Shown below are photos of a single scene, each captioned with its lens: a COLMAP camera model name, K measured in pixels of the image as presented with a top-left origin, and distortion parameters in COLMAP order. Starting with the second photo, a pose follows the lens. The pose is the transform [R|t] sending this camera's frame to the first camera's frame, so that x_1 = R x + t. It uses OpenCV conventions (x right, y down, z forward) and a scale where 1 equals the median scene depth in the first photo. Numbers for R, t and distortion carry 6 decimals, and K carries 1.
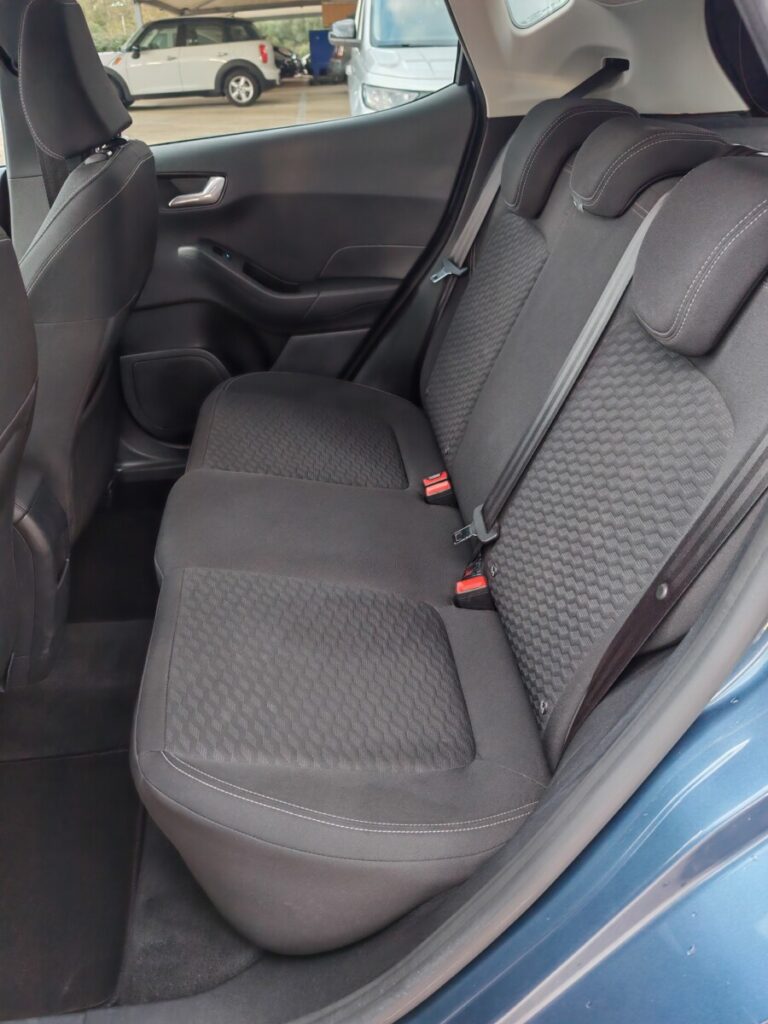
lens RADIAL K [[847.4, 0, 384.0], [0, 847.4, 512.0], [0, 0, 1]] dist [-0.005224, -0.000719]
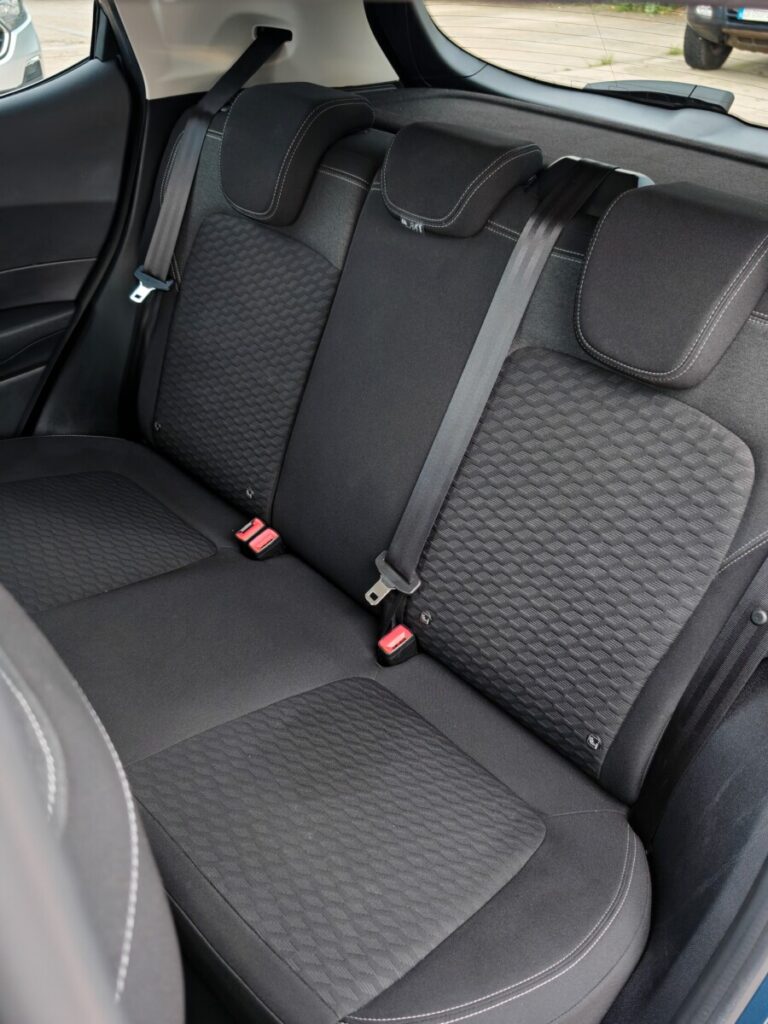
lens RADIAL K [[828.5, 0, 388.8], [0, 828.5, 512.1], [0, 0, 1]] dist [0.028483, -0.055286]
pose [[0.782290, -0.321532, 0.533516, -0.274008], [0.265019, 0.946898, 0.182067, -0.169622], [-0.563726, -0.001037, 0.825961, 0.185127]]
